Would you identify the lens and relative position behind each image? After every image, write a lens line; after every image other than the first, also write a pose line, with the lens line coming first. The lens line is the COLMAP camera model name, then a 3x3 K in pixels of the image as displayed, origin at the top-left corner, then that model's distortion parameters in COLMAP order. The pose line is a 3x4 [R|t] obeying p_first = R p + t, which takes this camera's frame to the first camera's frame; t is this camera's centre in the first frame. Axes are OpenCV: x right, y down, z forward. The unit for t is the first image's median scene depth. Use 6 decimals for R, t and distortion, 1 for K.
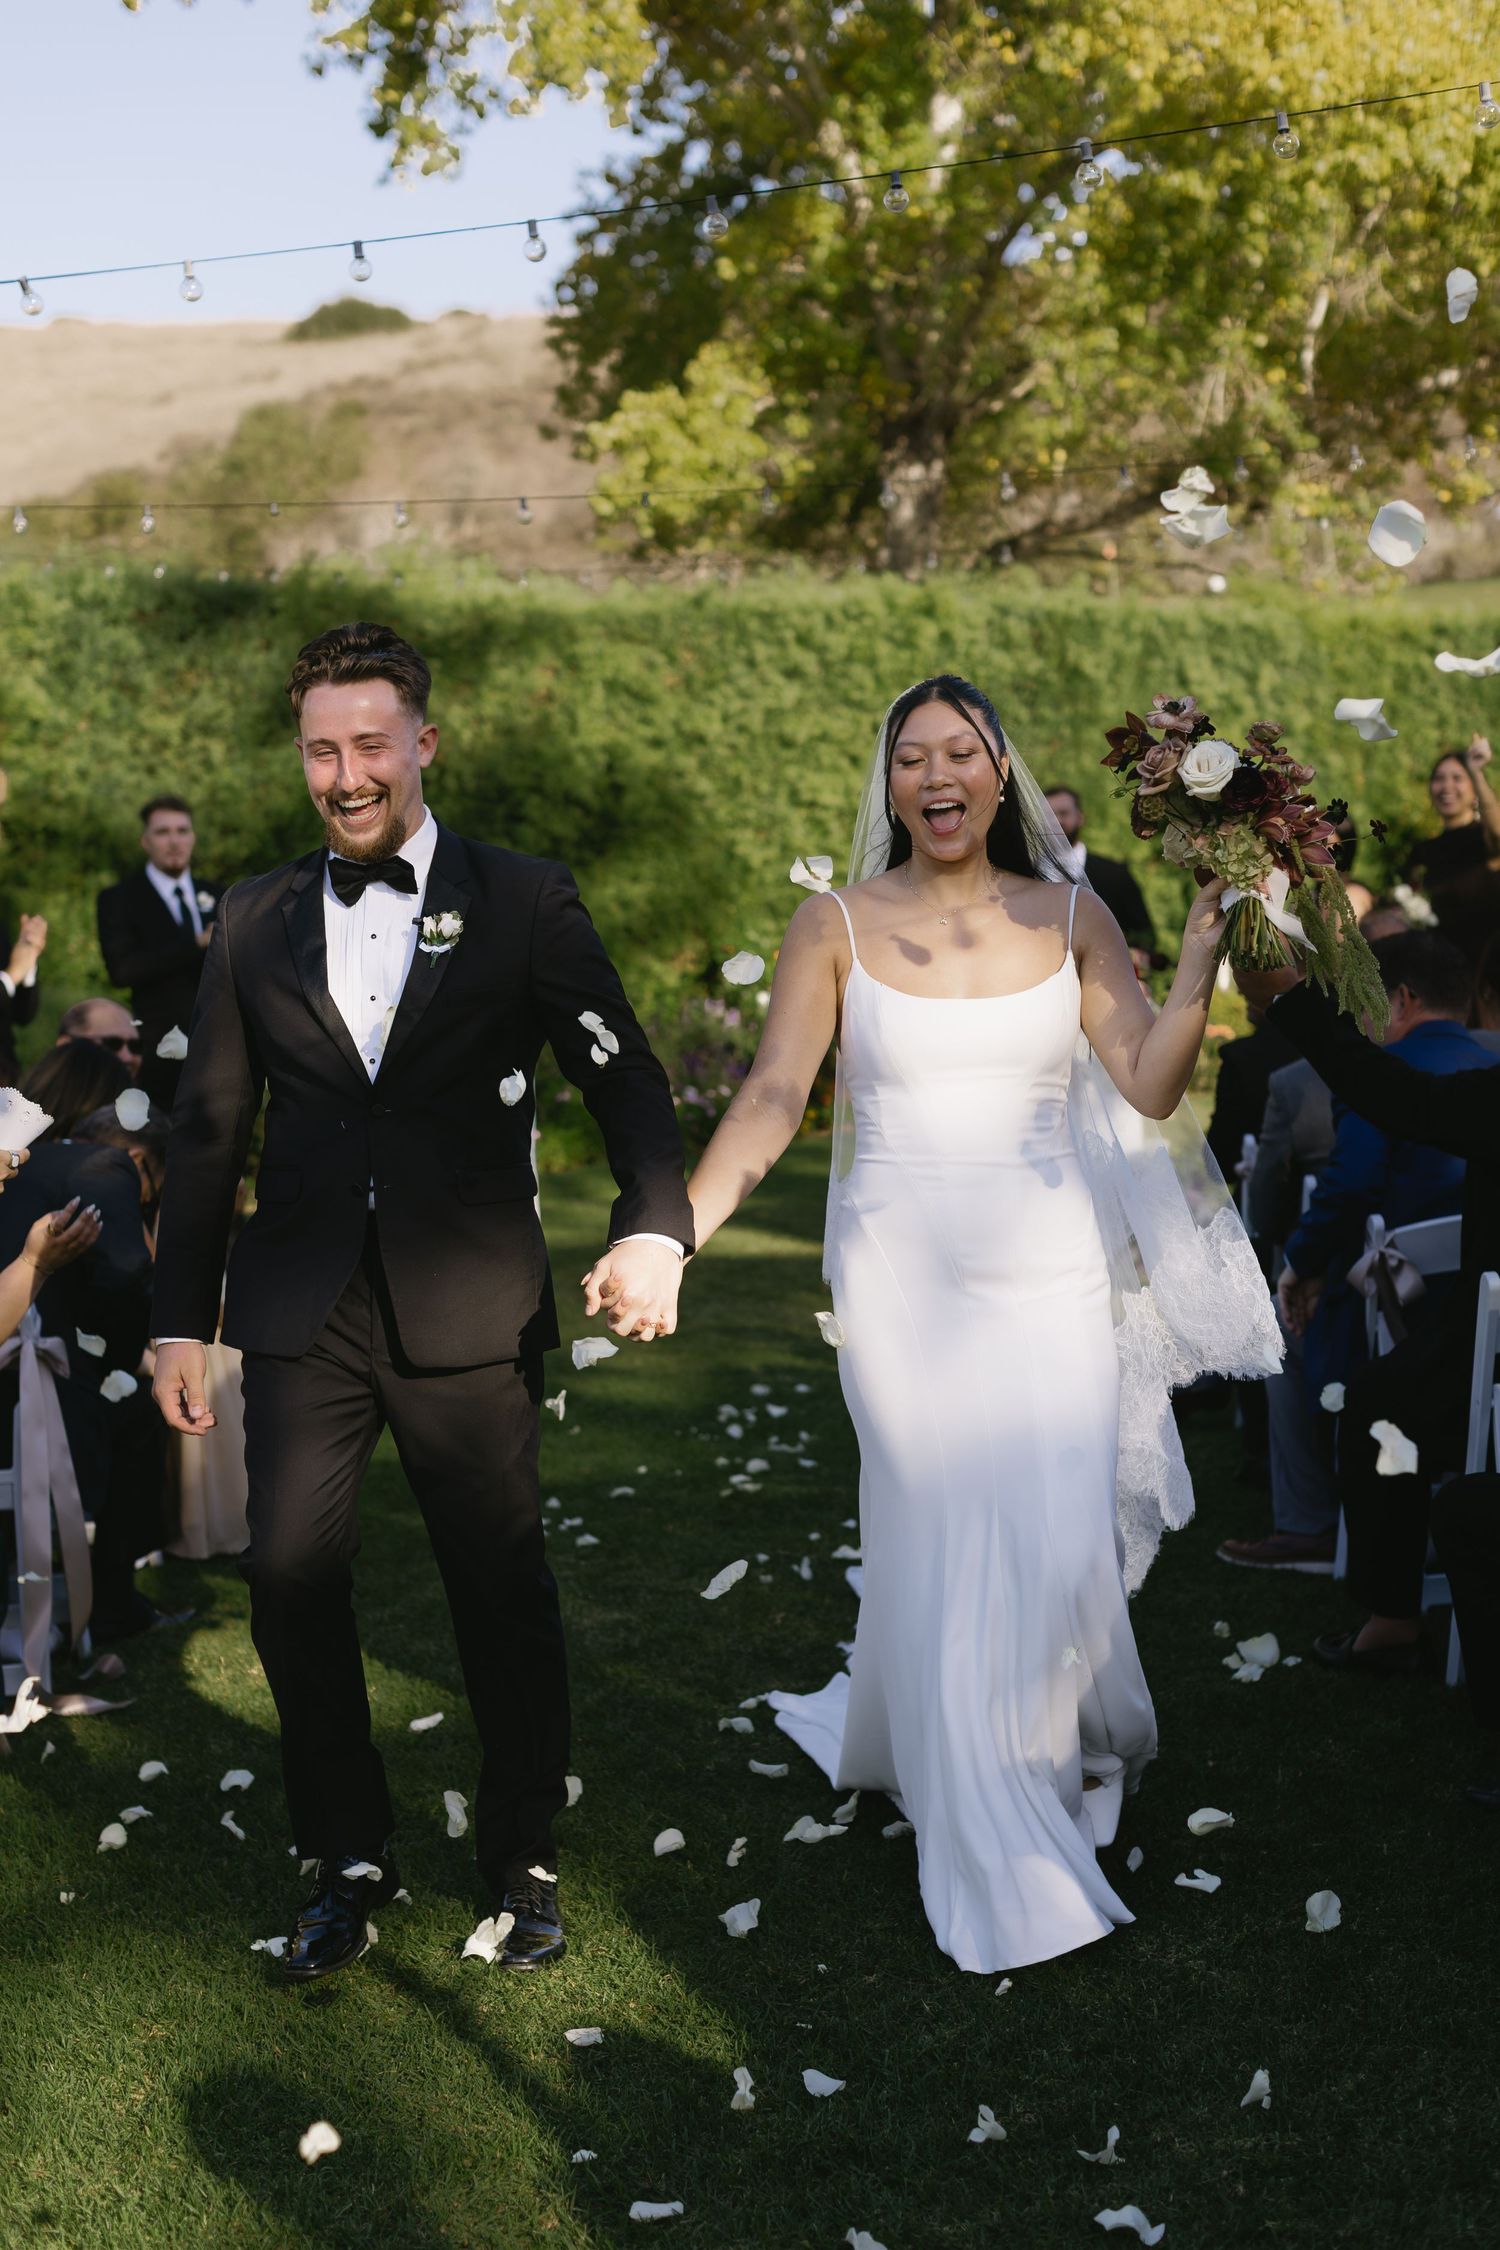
lens RADIAL K [[3756.7, 0, 750.0], [0, 3756.7, 1125.0], [0, 0, 1]] dist [0.017153, 0.035749]
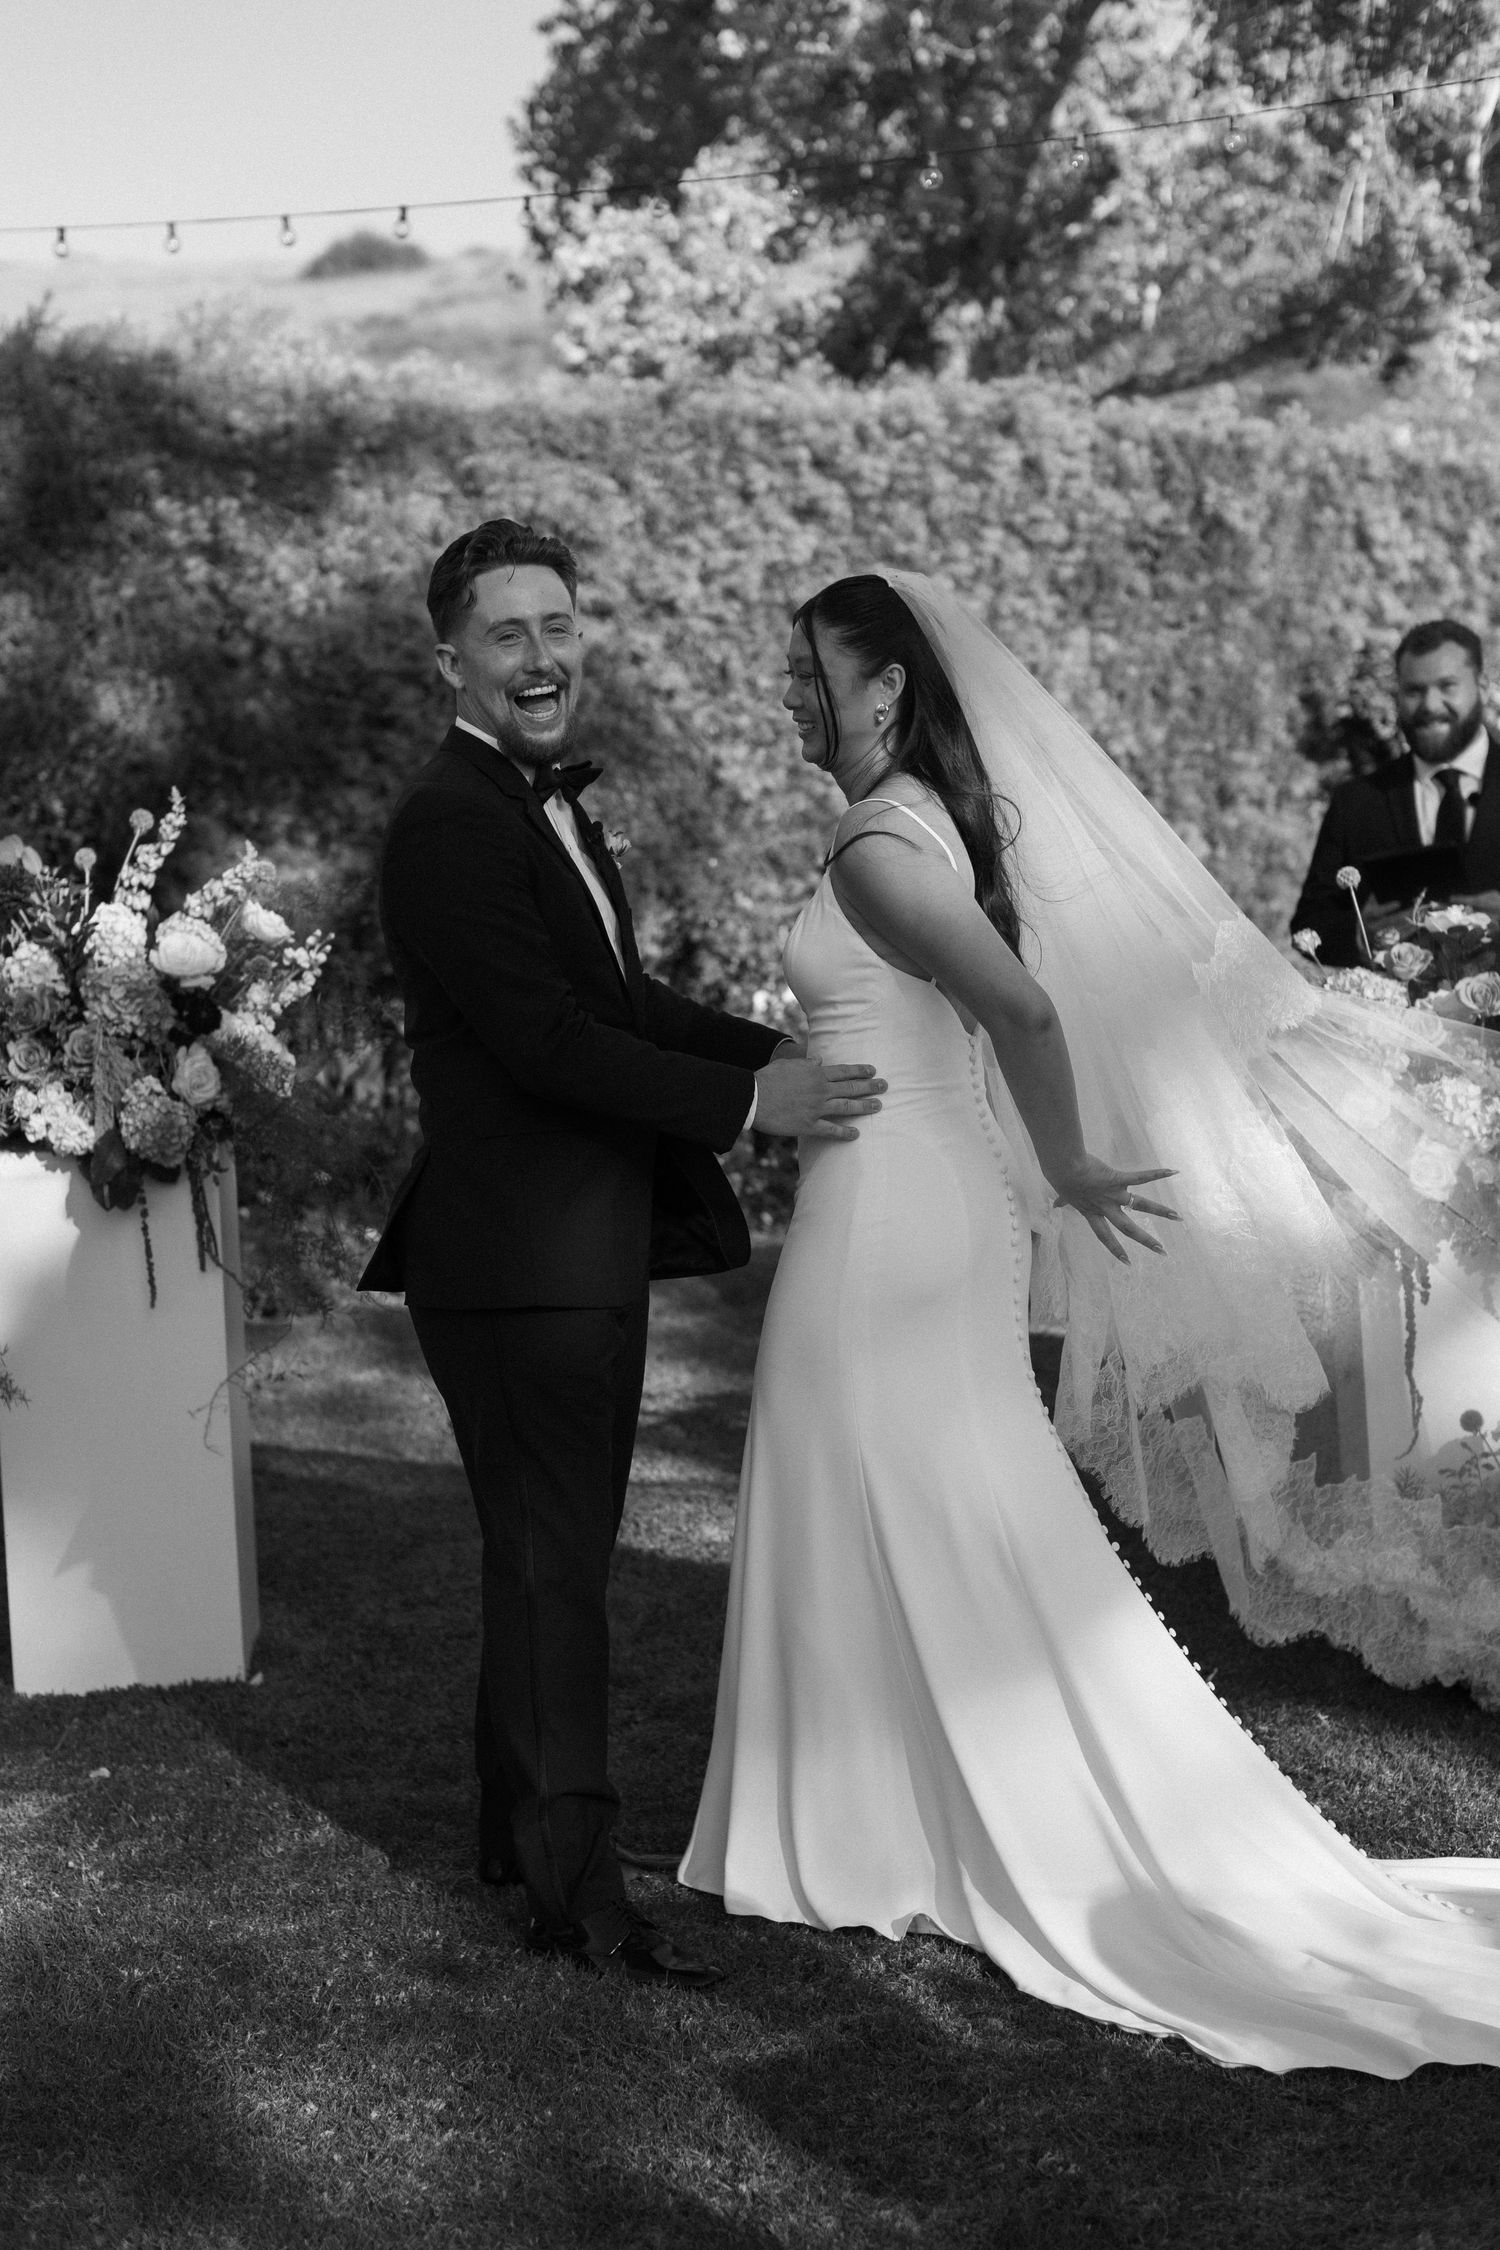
lens RADIAL K [[3766.3, 0, 753.2], [0, 3766.3, 1171.3], [0, 0, 1]] dist [0.020618, 0.078444]
pose [[0.999974, 0.003914, -0.006003, 0.005654], [-0.003776, 0.999731, 0.022886, -0.016171], [0.006091, -0.022862, 0.999720, 0.295930]]
